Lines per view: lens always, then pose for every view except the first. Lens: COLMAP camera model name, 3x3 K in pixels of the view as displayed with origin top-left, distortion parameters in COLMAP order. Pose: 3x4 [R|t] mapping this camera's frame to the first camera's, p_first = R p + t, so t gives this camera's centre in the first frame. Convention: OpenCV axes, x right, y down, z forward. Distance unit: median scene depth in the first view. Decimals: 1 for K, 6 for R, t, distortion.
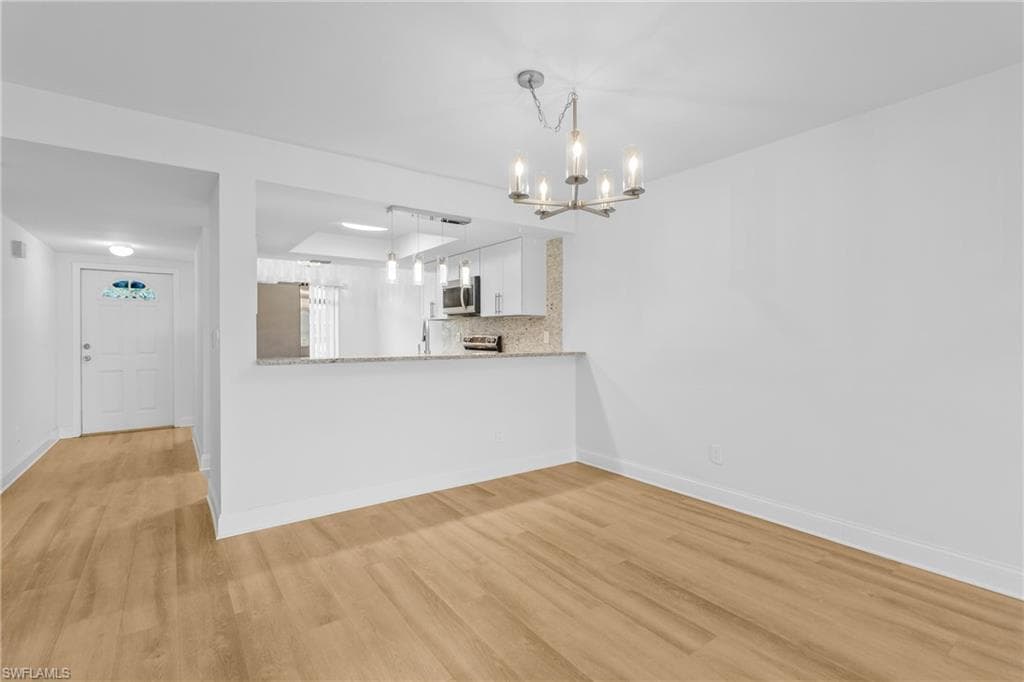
lens RADIAL K [[479.0, 0, 515.5], [0, 479.0, 328.3], [0, 0, 1]] dist [0.003861, 0.000719]
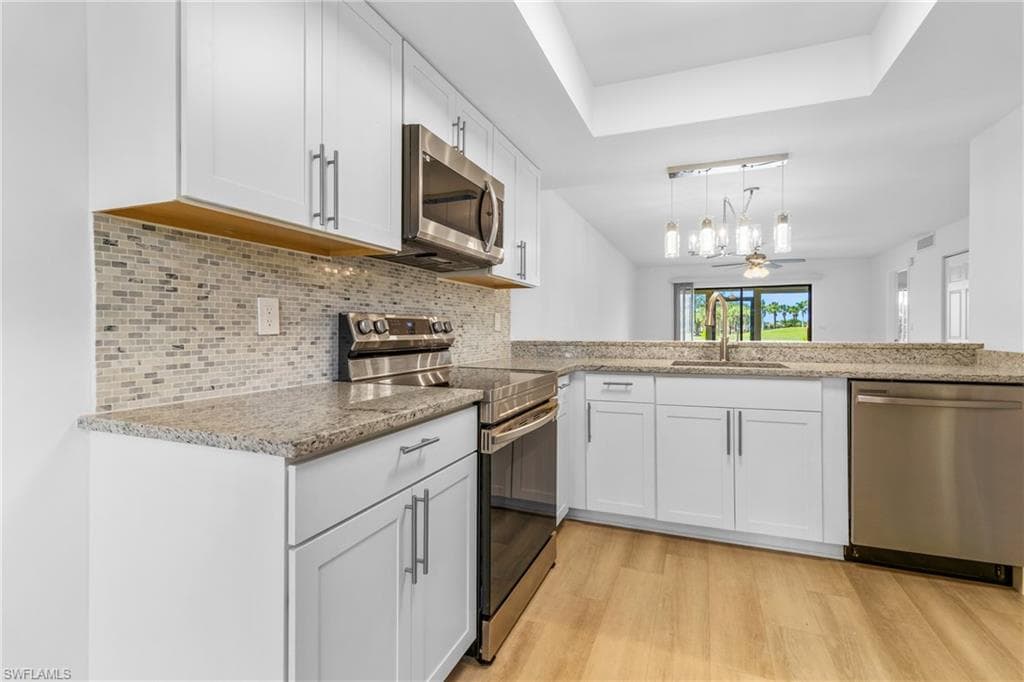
lens RADIAL K [[475.5, 0, 517.3], [0, 475.5, 331.3], [0, 0, 1]] dist [0.005819, 0.000705]
pose [[-0.507436, -0.003858, 0.861681, -0.472663], [-0.012869, 0.999912, -0.003102, 0.030426], [-0.861594, -0.012663, -0.507441, 1.189479]]
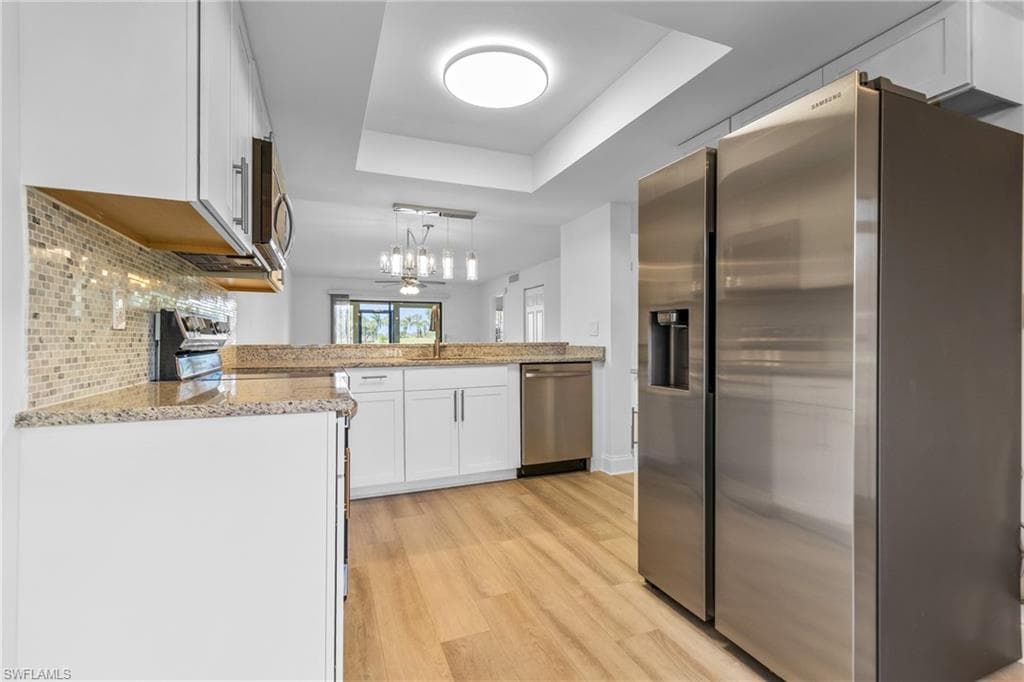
lens RADIAL K [[470.3, 0, 517.4], [0, 470.3, 336.7], [0, 0, 1]] dist [0.004054, 0.000554]
pose [[-0.963268, 0.004534, 0.268504, -0.434496], [-0.001133, 0.999780, -0.020947, 0.042864], [-0.268540, -0.020482, -0.963051, 1.366897]]
